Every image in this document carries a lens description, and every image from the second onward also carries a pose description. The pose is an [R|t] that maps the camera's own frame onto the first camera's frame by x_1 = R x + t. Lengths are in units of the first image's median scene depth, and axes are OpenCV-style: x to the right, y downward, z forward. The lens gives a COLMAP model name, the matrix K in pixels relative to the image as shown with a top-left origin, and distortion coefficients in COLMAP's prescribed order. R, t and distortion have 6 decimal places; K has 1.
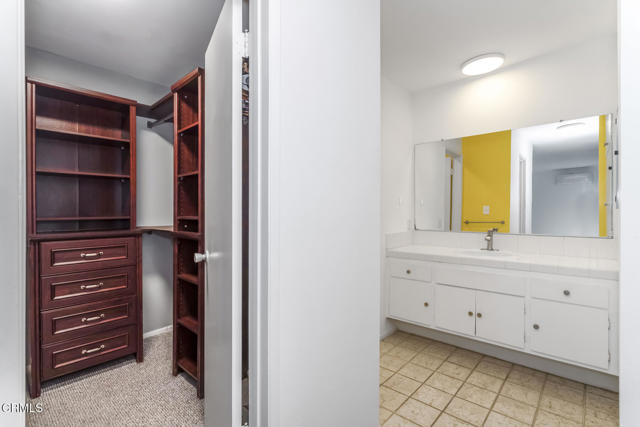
lens RADIAL K [[300.0, 0, 319.4], [0, 300.0, 212.9], [0, 0, 1]] dist [-0.000646, 0.000499]
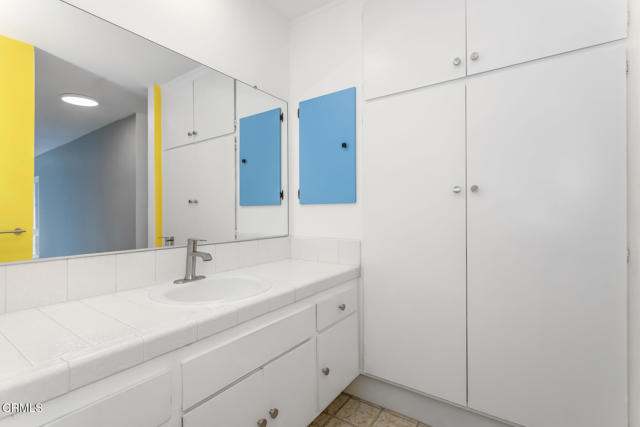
lens RADIAL K [[300.0, 0, 319.4], [0, 300.0, 212.9], [0, 0, 1]] dist [-0.000646, 0.000499]
pose [[-0.134466, 0.009779, 0.990870, 0.032399], [0.012845, 0.999884, -0.008125, 0.015372], [-0.990835, 0.011636, -0.134576, 0.810589]]
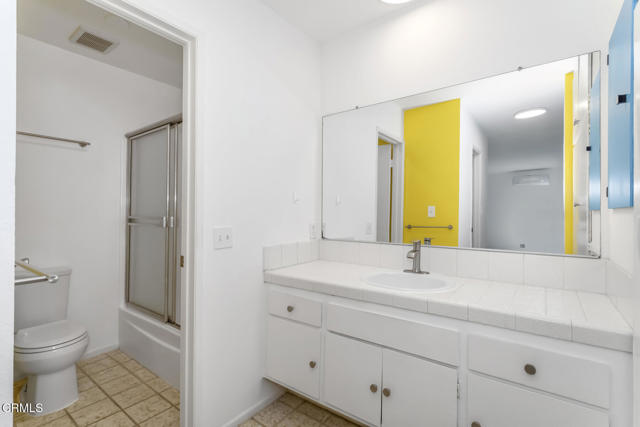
lens RADIAL K [[300.0, 0, 319.4], [0, 300.0, 212.9], [0, 0, 1]] dist [-0.000646, 0.000499]
pose [[0.995750, 0.007169, 0.091820, 0.286173], [-0.006634, 0.999959, -0.006123, 0.000676], [-0.091860, 0.005488, 0.995757, 0.358451]]
